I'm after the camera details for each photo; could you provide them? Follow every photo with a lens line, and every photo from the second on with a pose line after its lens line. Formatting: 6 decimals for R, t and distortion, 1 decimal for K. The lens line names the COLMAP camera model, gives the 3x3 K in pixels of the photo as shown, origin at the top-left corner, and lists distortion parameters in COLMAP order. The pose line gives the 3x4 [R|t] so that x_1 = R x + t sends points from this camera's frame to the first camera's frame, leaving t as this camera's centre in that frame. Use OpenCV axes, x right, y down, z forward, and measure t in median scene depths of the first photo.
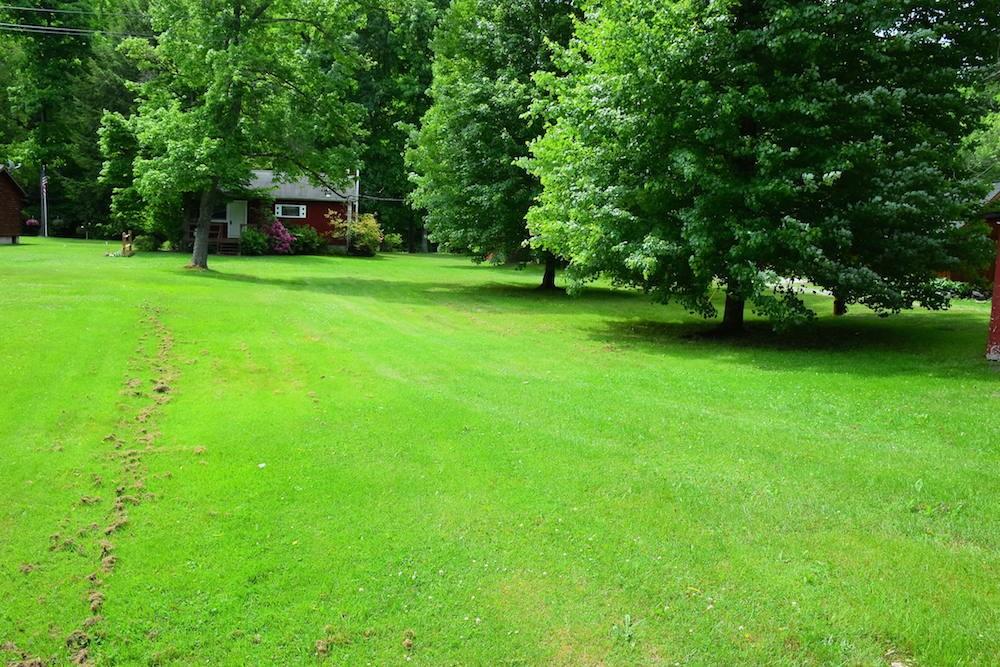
lens RADIAL K [[868.0, 0, 500.0], [0, 868.0, 333.5], [0, 0, 1]] dist [-0.000423, -0.000247]
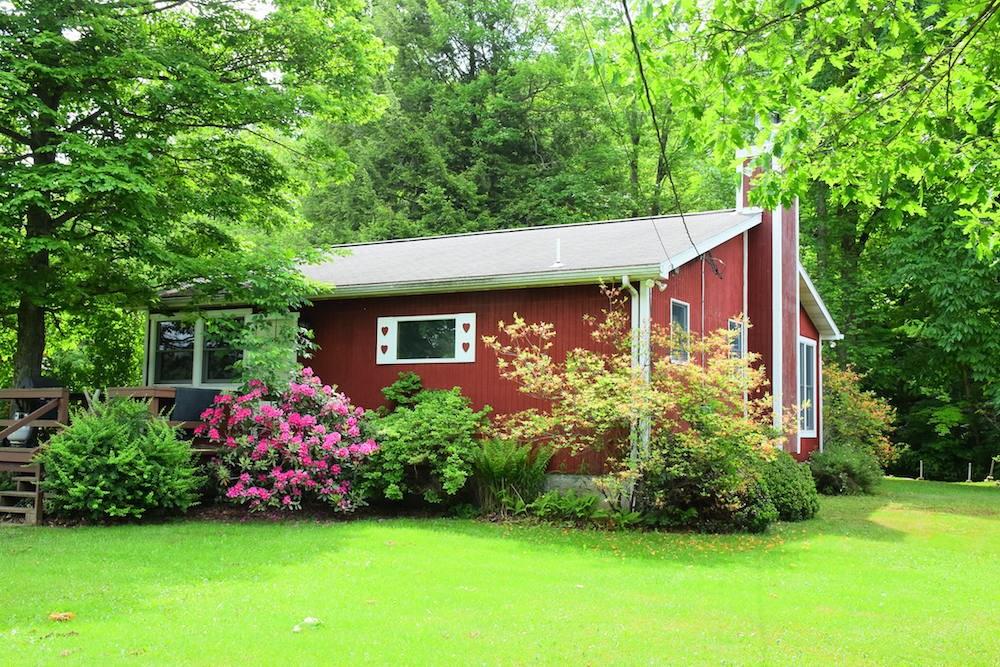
lens RADIAL K [[1080.9, 0, 500.0], [0, 1080.9, 333.5], [0, 0, 1]] dist [0.013772, 0.027106]
pose [[0.735577, -0.080461, -0.672645, -0.012422], [-0.067129, 0.979377, -0.190562, -0.083866], [0.674107, 0.185327, 0.715007, 0.788543]]
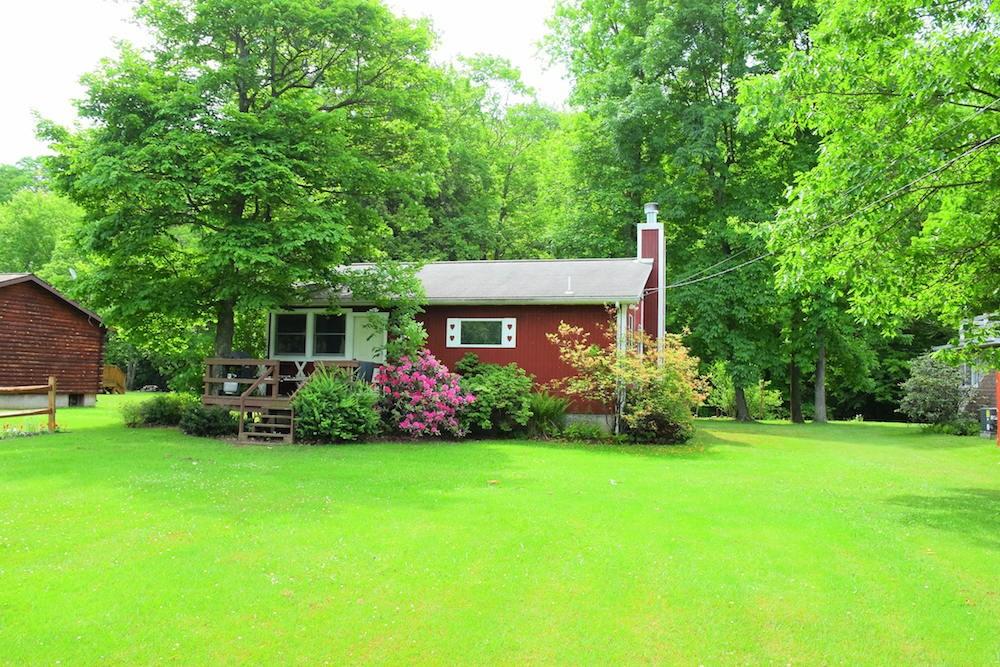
lens RADIAL K [[787.0, 0, 500.0], [0, 787.0, 333.5], [0, 0, 1]] dist [-0.149089, 0.112379]
pose [[0.890708, -0.044795, -0.452364, -0.061809], [-0.043665, 0.982101, -0.183227, -0.071669], [0.452475, 0.182954, 0.872809, 0.673667]]
